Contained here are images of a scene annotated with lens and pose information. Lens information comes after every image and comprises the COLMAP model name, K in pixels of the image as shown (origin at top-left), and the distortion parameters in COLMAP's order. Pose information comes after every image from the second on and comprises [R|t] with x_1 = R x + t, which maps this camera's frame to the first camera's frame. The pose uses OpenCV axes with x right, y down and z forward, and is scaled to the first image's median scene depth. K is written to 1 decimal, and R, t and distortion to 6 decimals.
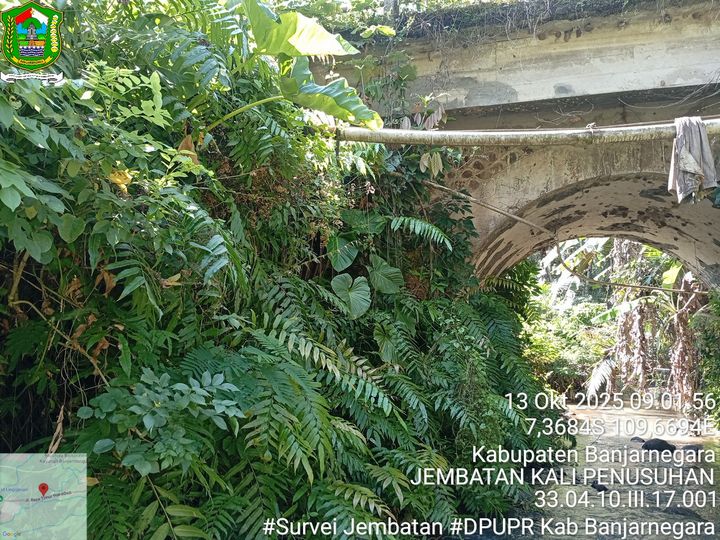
lens RADIAL K [[550.0, 0, 357.3], [0, 550.0, 270.2], [0, 0, 1]] dist [0.100849, -0.210689]
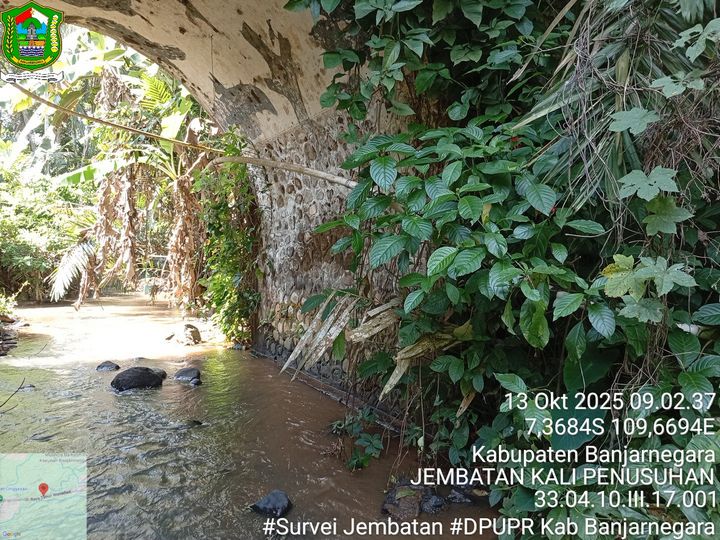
lens RADIAL K [[550.0, 0, 357.3], [0, 550.0, 270.2], [0, 0, 1]] dist [0.100849, -0.210689]
pose [[0.672448, -0.041095, 0.739003, 0.348307], [-0.101770, 0.983840, 0.147315, 0.119112], [-0.733114, -0.174270, 0.657399, 0.596496]]
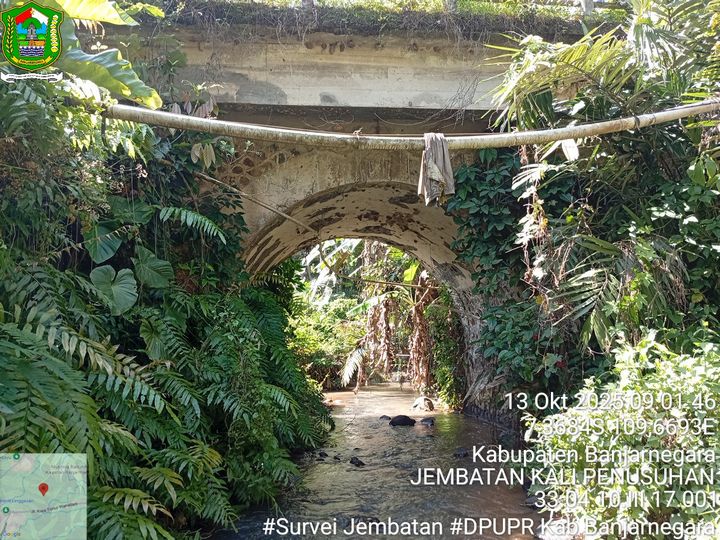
lens RADIAL K [[548.4, 0, 357.1], [0, 548.4, 270.0], [0, 0, 1]] dist [0.099017, -0.207957]
pose [[0.911837, 0.007739, 0.410480, -0.015794], [-0.007973, 0.999968, -0.001142, 0.008557], [-0.410475, -0.002232, 0.911869, -0.002963]]
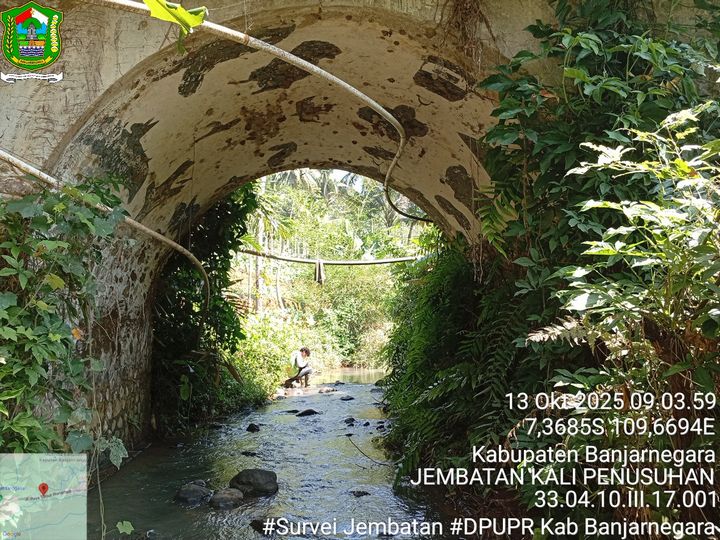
lens RADIAL K [[553.1, 0, 358.0], [0, 553.1, 270.8], [0, 0, 1]] dist [0.090417, -0.193339]
pose [[-0.909792, -0.054062, -0.411528, 0.903449], [0.052873, 0.968309, -0.244096, 0.334363], [0.411683, -0.243836, -0.878101, 2.074532]]
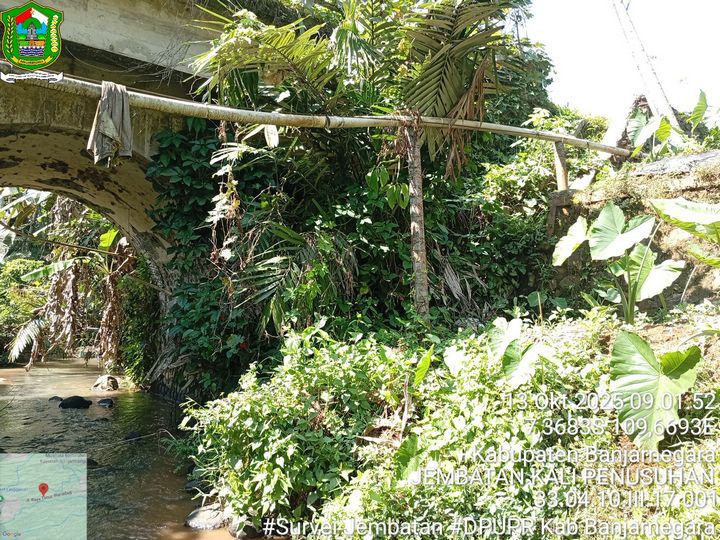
lens RADIAL K [[550.0, 0, 357.3], [0, 550.0, 270.2], [0, 0, 1]] dist [0.100849, -0.210689]
pose [[0.600141, 0.059055, 0.797711, 0.032835], [-0.115380, 0.993233, 0.013274, 0.001010], [-0.791529, -0.100006, 0.602894, -0.005675]]
